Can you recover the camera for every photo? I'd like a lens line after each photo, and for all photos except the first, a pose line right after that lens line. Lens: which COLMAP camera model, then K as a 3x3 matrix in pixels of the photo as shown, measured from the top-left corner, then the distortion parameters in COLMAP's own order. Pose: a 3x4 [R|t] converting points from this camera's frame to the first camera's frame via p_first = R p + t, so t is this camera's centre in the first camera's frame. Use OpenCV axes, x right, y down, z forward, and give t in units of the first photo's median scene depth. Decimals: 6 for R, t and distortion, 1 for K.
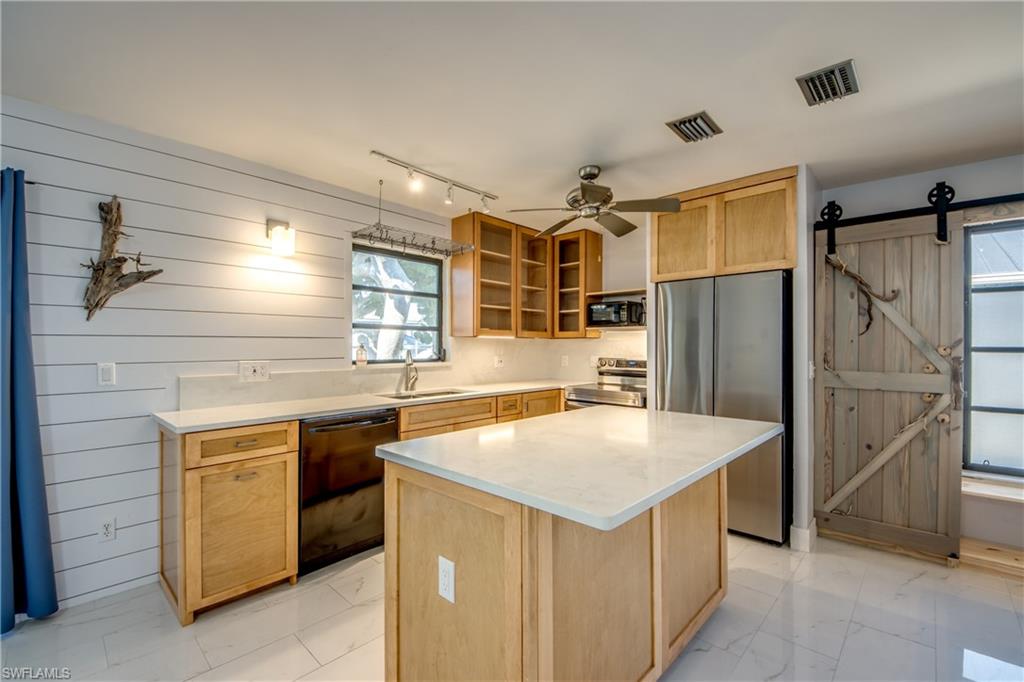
lens RADIAL K [[434.5, 0, 508.5], [0, 434.5, 342.2], [0, 0, 1]] dist [0.008661, -0.009909]
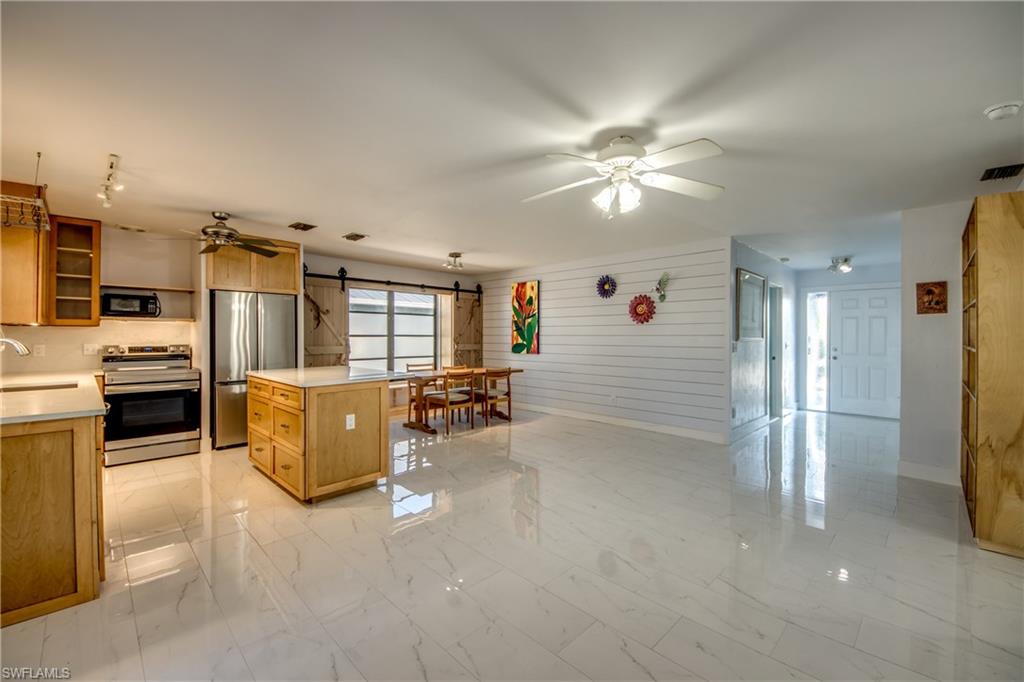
lens RADIAL K [[396.8, 0, 501.4], [0, 396.8, 333.7], [0, 0, 1]] dist [0.003303, -0.009251]
pose [[0.051646, 0.001959, 0.998664, -1.073519], [-0.011039, 0.999938, -0.001391, -0.000466], [-0.998604, -0.010953, 0.051665, -0.023028]]
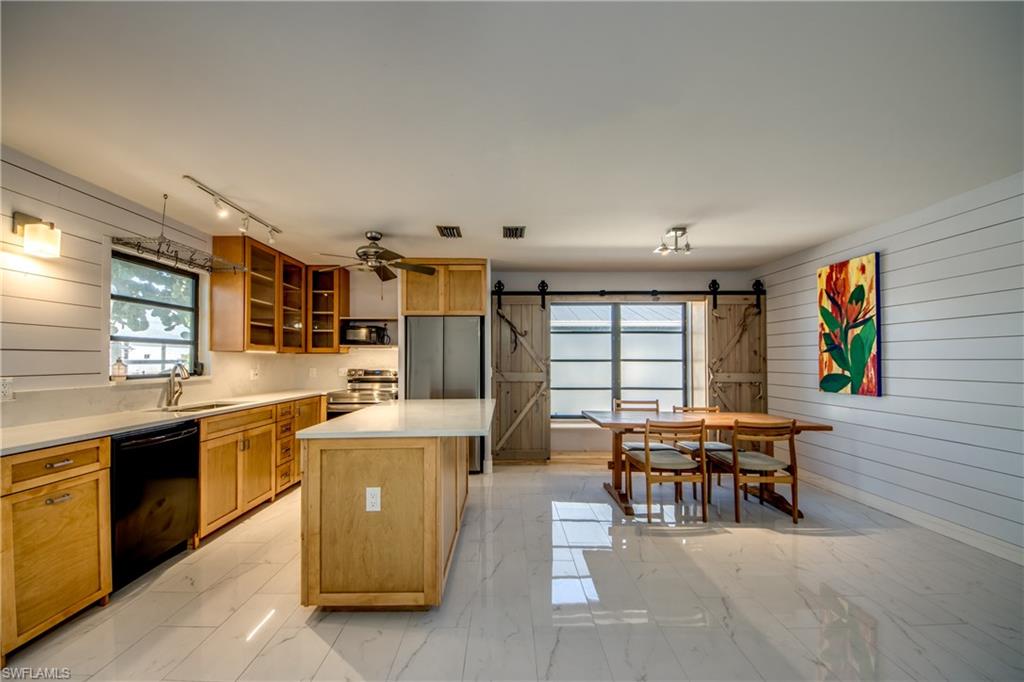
lens RADIAL K [[385.6, 0, 503.5], [0, 385.6, 352.5], [0, 0, 1]] dist [0.007799, -0.003360]
pose [[0.728578, 0.009388, 0.684898, -0.349870], [-0.003294, 0.999943, -0.010201, -0.002959], [-0.684955, 0.005176, 0.728567, -0.186581]]
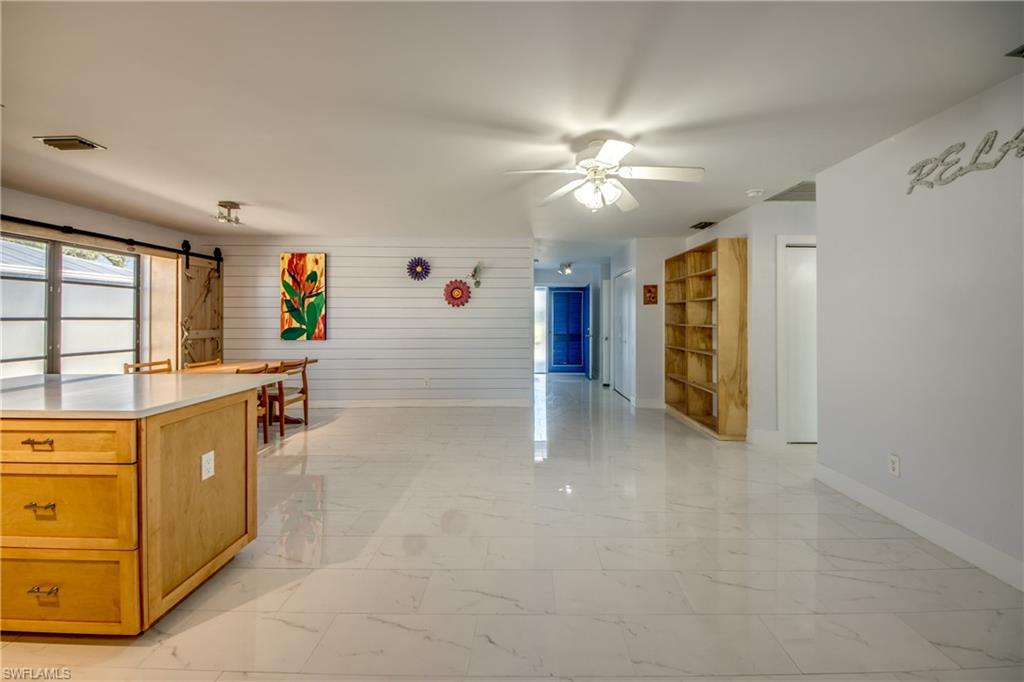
lens RADIAL K [[396.8, 0, 517.8], [0, 396.8, 318.3], [0, 0, 1]] dist [0.003303, -0.009251]
pose [[-0.669895, -0.003623, 0.742447, -0.835100], [-0.009661, 0.999946, -0.003837, 0.002689], [-0.742393, -0.009743, -0.669894, 0.470323]]
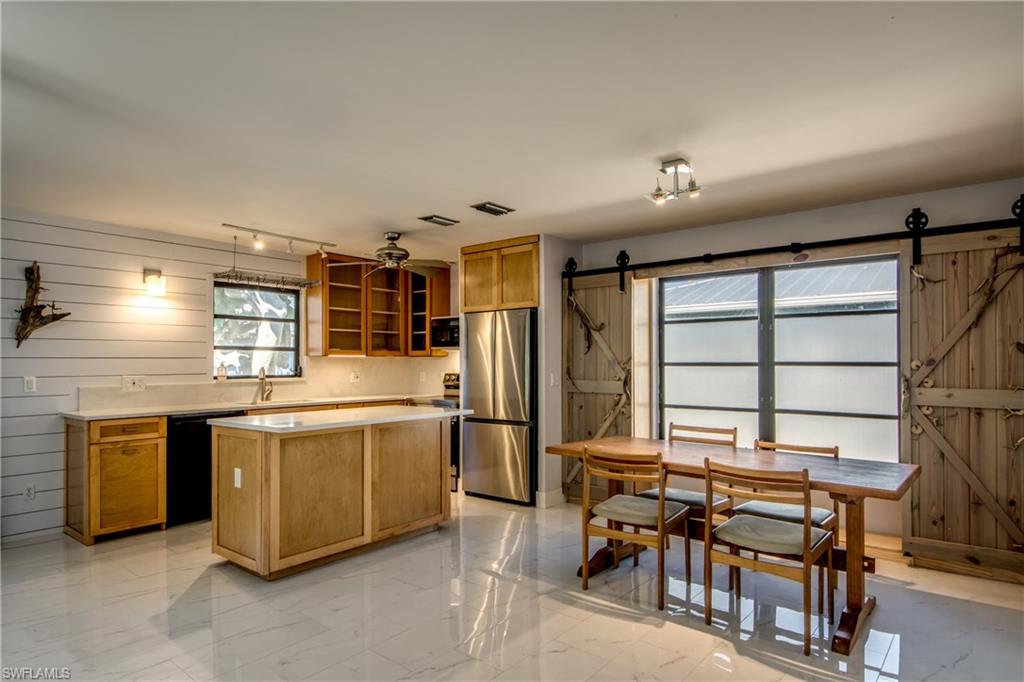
lens RADIAL K [[563.4, 0, 507.1], [0, 563.4, 353.0], [0, 0, 1]] dist [0.015740, -0.012982]
pose [[0.997874, -0.003602, 0.065075, 0.423682], [0.004200, 0.999950, -0.009061, -0.005773], [-0.065039, 0.009315, 0.997839, -0.770625]]
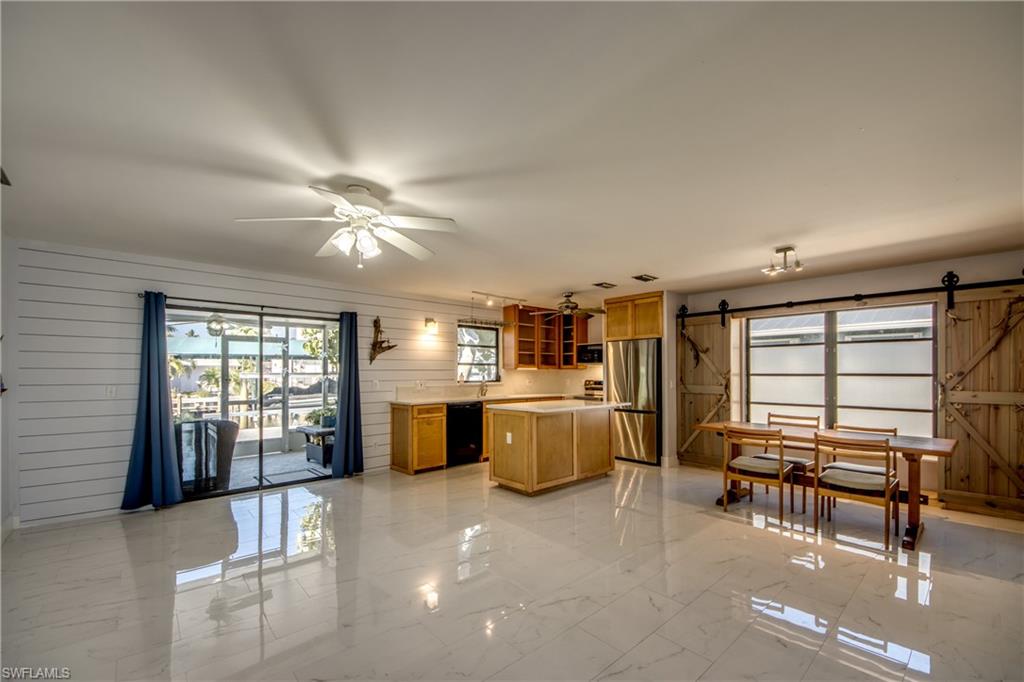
lens RADIAL K [[396.8, 0, 509.1], [0, 396.8, 367.8], [0, 0, 1]] dist [0.003303, -0.009251]
pose [[0.995822, -0.004209, -0.091217, 0.071143], [0.003848, 0.999984, -0.004132, -0.012430], [0.091233, 0.003764, 0.995822, -1.012062]]
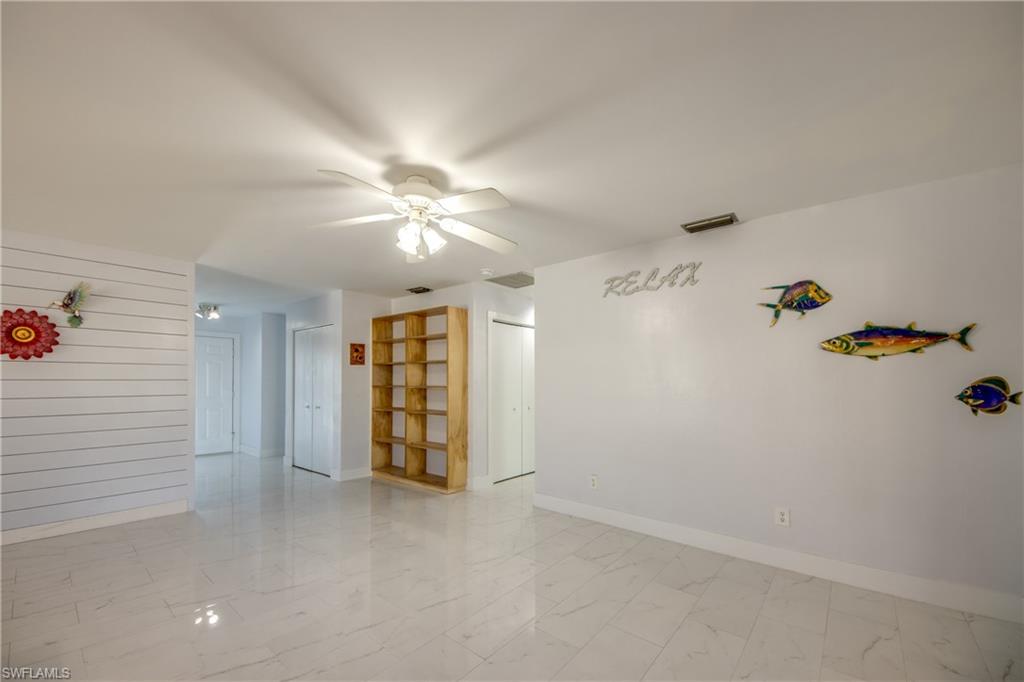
lens RADIAL K [[396.8, 0, 509.7], [0, 396.8, 367.0], [0, 0, 1]] dist [0.003303, -0.009251]
pose [[-0.997712, -0.004592, -0.067451, -0.425796], [-0.001998, 0.999257, -0.038482, -0.001099], [0.067578, -0.038259, -0.996980, 0.516680]]
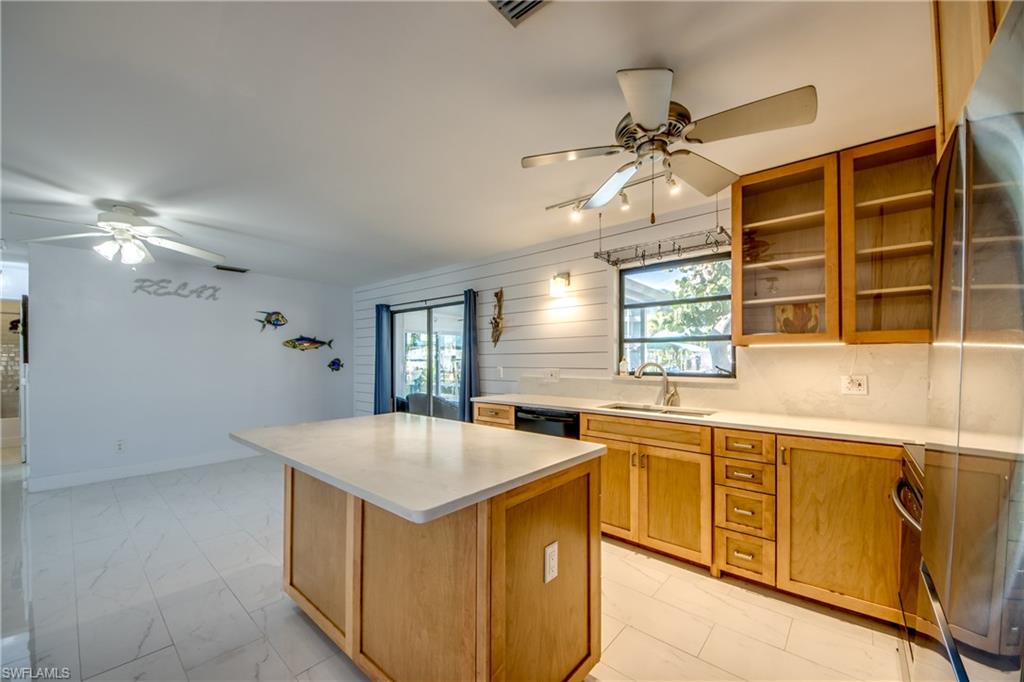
lens RADIAL K [[385.6, 0, 509.5], [0, 385.6, 353.7], [0, 0, 1]] dist [0.007799, -0.003360]
pose [[0.032134, -0.016205, -0.999352, 0.742214], [0.007705, 0.999843, -0.015965, 0.010494], [0.999454, -0.007187, 0.032254, 0.763922]]
